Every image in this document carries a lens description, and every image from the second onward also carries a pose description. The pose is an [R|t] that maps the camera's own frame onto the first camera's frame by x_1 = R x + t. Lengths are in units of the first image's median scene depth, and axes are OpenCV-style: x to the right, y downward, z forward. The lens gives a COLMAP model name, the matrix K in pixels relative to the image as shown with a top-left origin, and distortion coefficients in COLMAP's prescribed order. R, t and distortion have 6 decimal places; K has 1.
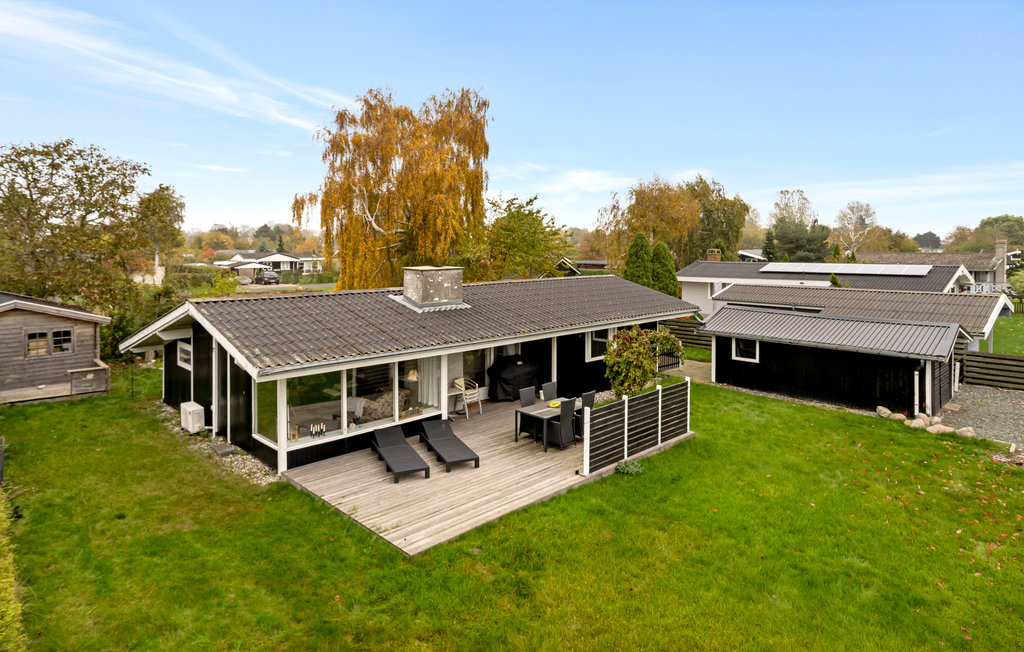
lens RADIAL K [[599.2, 0, 509.1], [0, 599.2, 254.4], [0, 0, 1]] dist [0.002218, 0.000632]
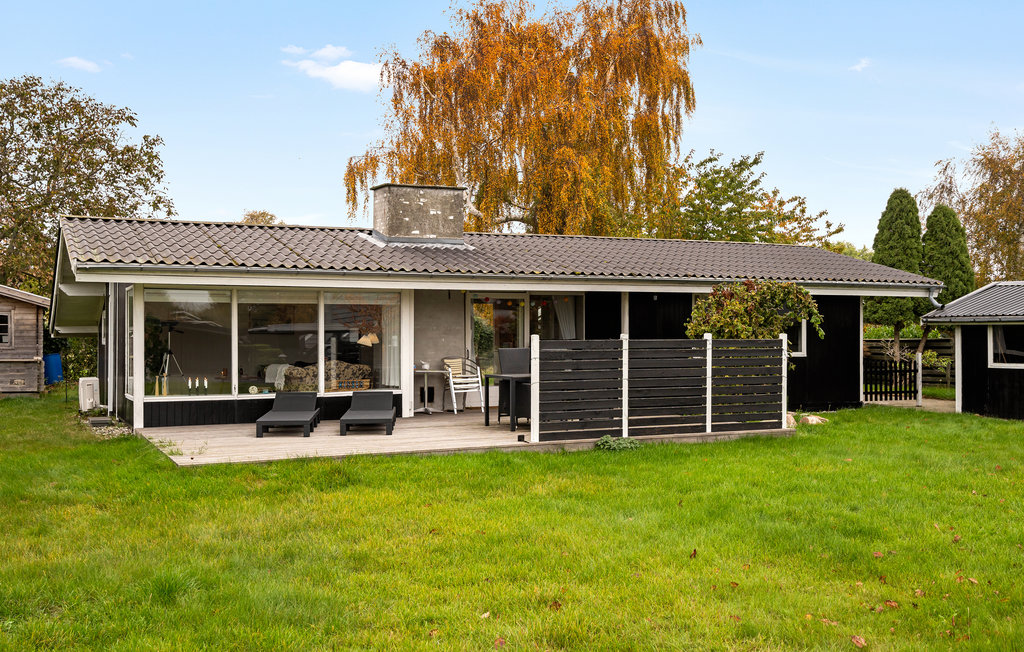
lens RADIAL K [[1032.8, 0, 512.0], [0, 1032.8, 326.0], [0, 0, 1]] dist [0.022217, 0.002601]
pose [[0.948017, -0.002014, -0.318212, 0.265848], [-0.002927, 0.999882, -0.015049, 0.153726], [0.318205, 0.015198, 0.947900, -0.020471]]
